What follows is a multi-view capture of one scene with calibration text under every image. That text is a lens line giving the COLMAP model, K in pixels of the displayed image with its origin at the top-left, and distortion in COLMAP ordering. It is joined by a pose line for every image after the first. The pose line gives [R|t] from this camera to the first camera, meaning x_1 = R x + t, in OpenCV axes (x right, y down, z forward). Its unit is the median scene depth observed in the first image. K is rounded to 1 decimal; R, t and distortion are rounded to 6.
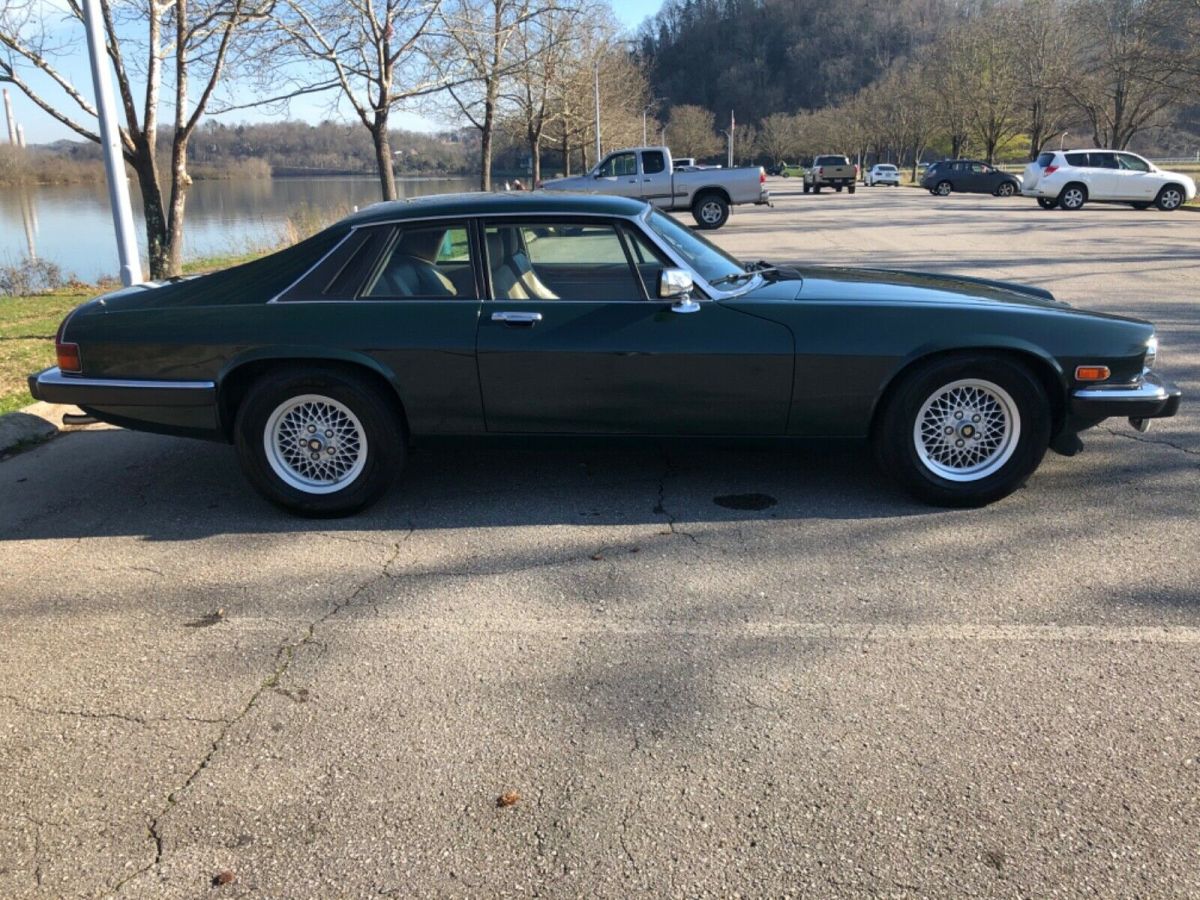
lens RADIAL K [[988.1, 0, 598.5], [0, 988.1, 456.0], [0, 0, 1]] dist [0.036248, -0.037212]
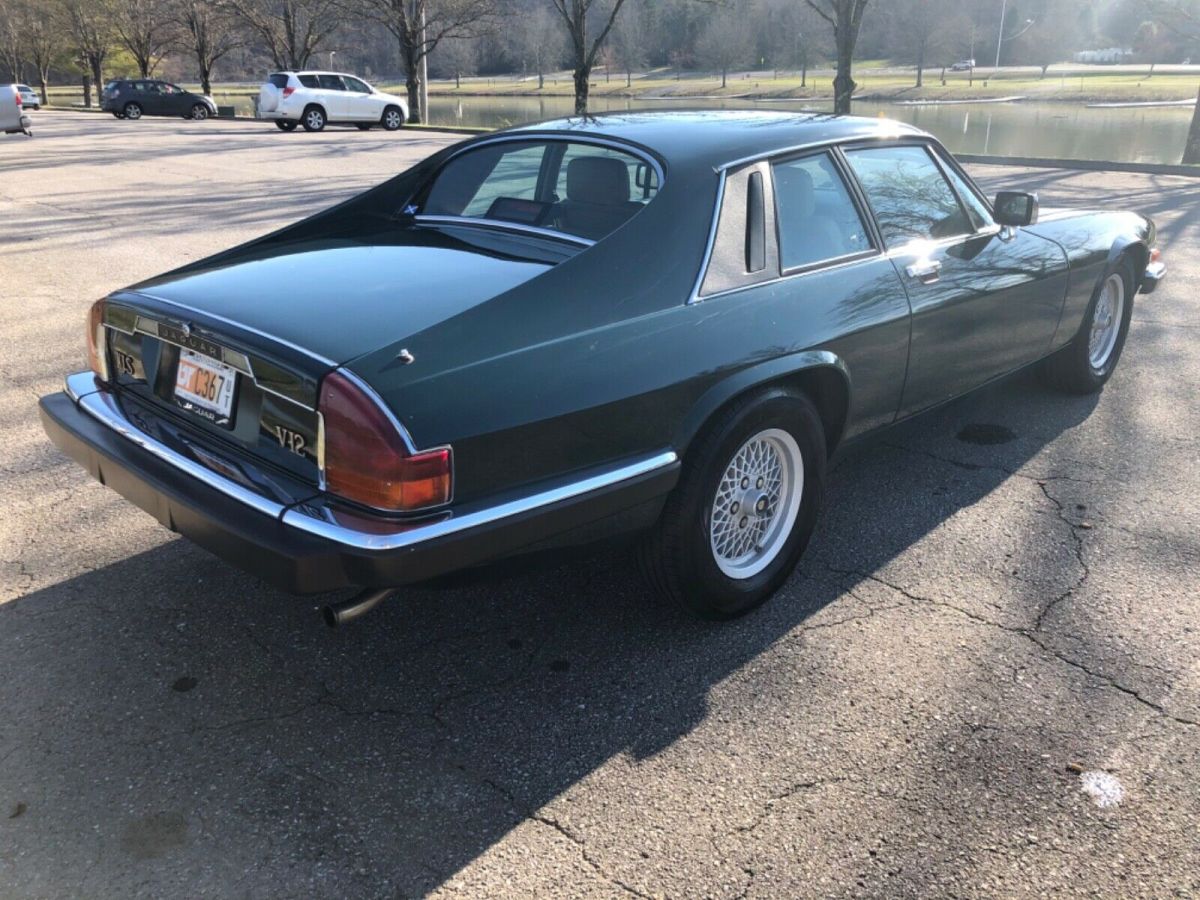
lens RADIAL K [[988.1, 0, 597.5], [0, 988.1, 448.5], [0, 0, 1]] dist [0.036248, -0.037212]
pose [[0.670344, -0.250618, 0.698448, -0.177135], [0.205623, 0.967118, 0.149674, -0.036860], [-0.712993, 0.043284, 0.699834, 0.134632]]
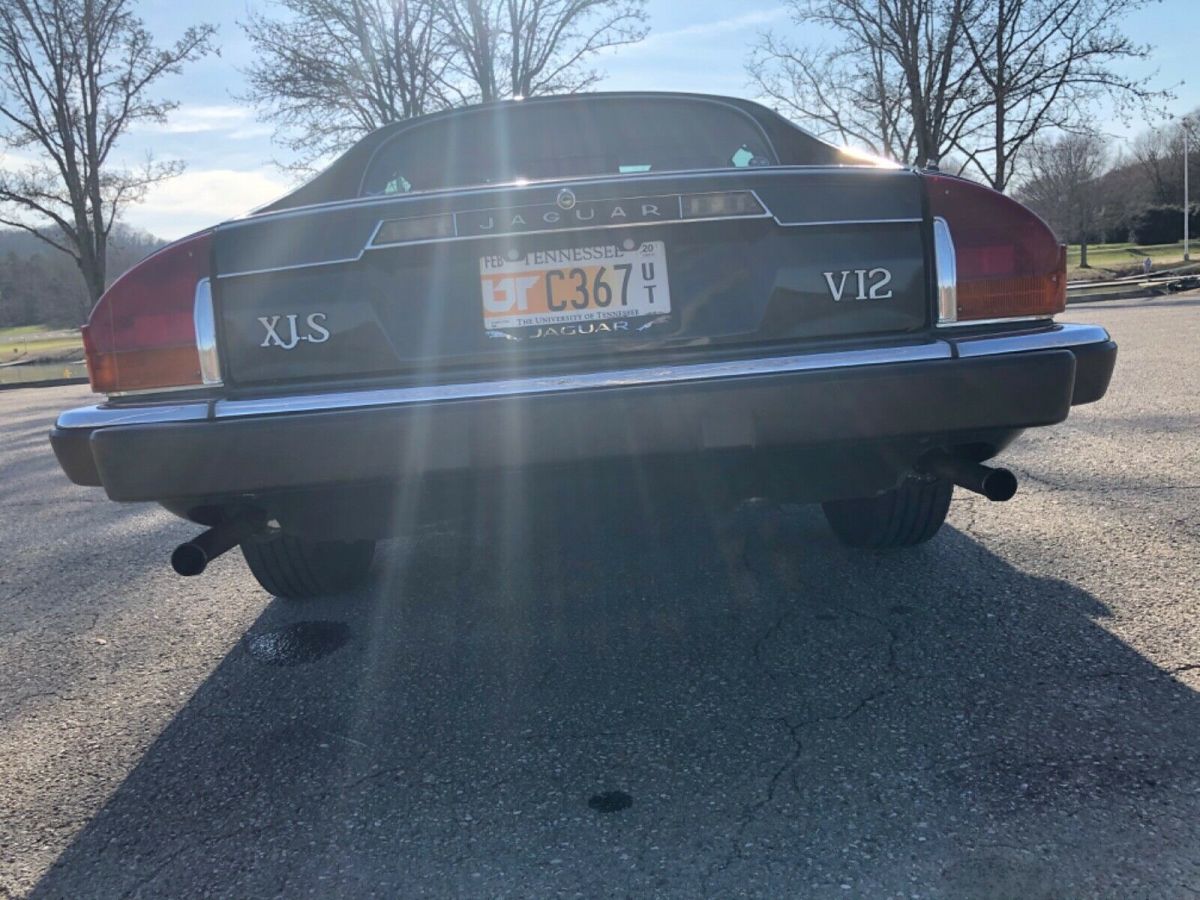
lens RADIAL K [[988.1, 0, 600.1], [0, 988.1, 439.1], [0, 0, 1]] dist [0.036248, -0.037212]
pose [[-0.052749, -0.119735, 0.991404, -0.204118], [0.356715, 0.925026, 0.130698, -0.034615], [-0.932723, 0.360542, -0.006083, 0.263184]]
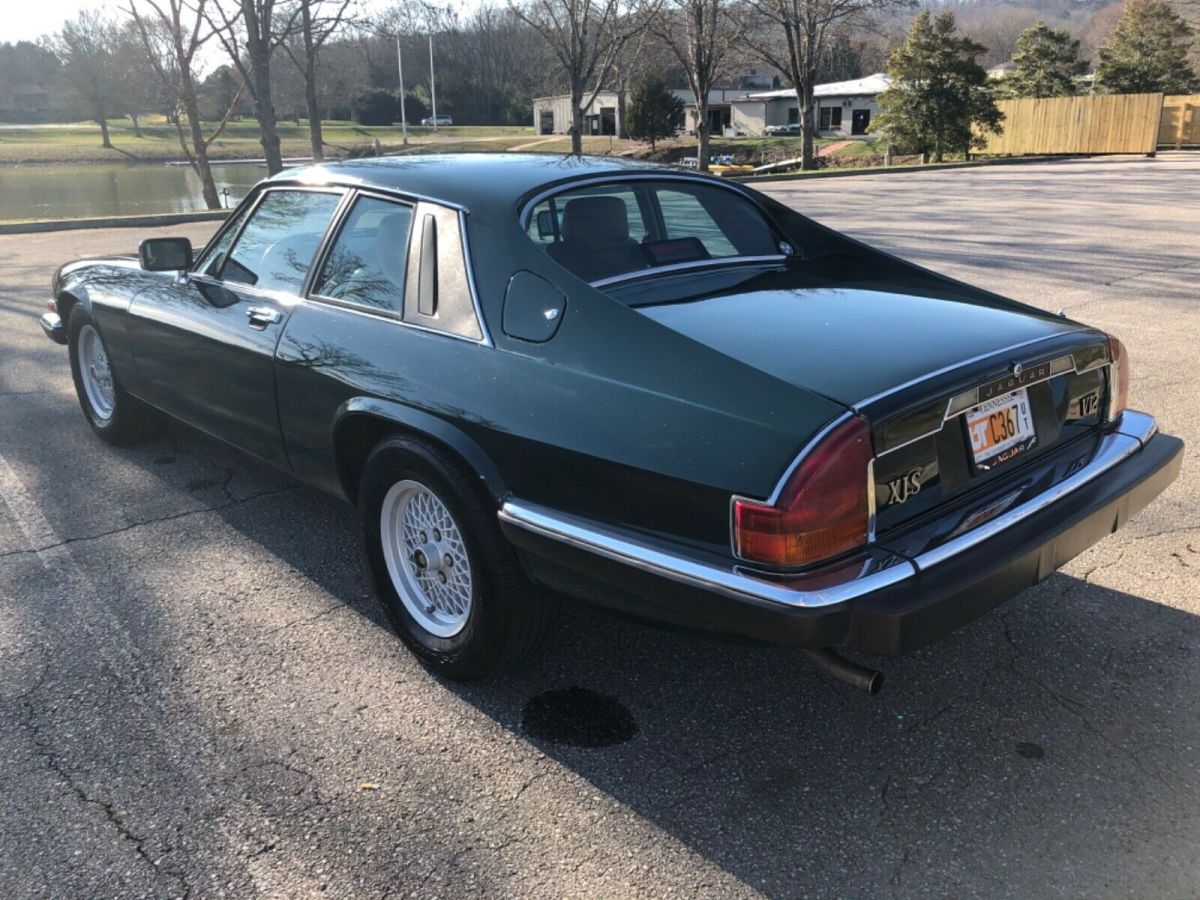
lens RADIAL K [[988.1, 0, 603.0], [0, 988.1, 443.0], [0, 0, 1]] dist [0.036248, -0.037212]
pose [[-0.709511, -0.193039, 0.677739, -0.167613], [0.217545, 0.854774, 0.471207, -0.102134], [-0.670275, 0.481765, -0.564476, 0.362065]]
